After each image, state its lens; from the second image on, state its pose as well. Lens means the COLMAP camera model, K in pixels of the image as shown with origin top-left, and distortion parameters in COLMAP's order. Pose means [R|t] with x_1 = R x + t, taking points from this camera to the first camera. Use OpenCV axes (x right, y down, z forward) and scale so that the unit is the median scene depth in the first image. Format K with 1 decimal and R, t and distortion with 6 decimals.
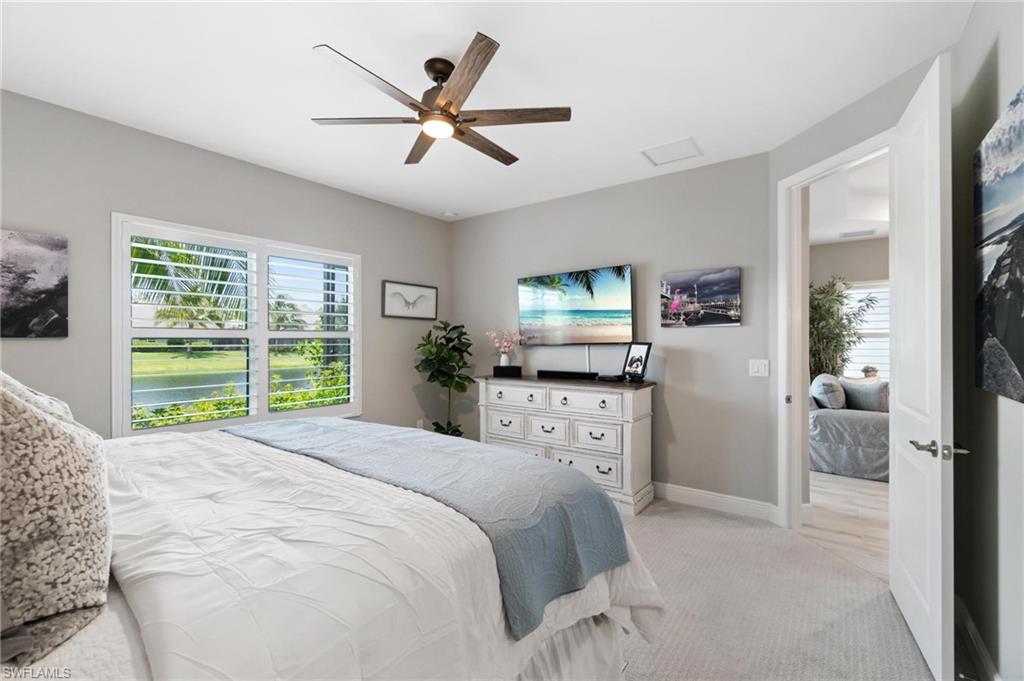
lens RADIAL K [[439.8, 0, 508.7], [0, 439.8, 341.5], [0, 0, 1]] dist [-0.008084, 0.003466]
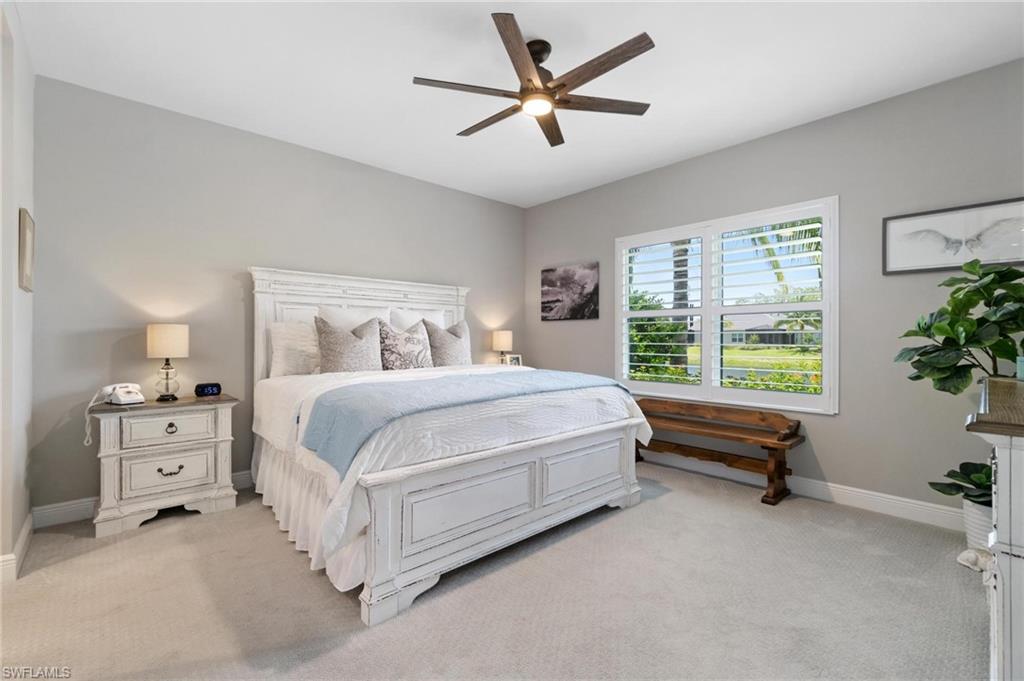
lens RADIAL K [[439.8, 0, 505.6], [0, 439.8, 338.0], [0, 0, 1]] dist [-0.008084, 0.003466]
pose [[-0.179116, 0.002111, -0.983826, 0.770547], [-0.001705, 0.999996, 0.002456, 0.063402], [0.983827, 0.002117, -0.179111, 0.950275]]
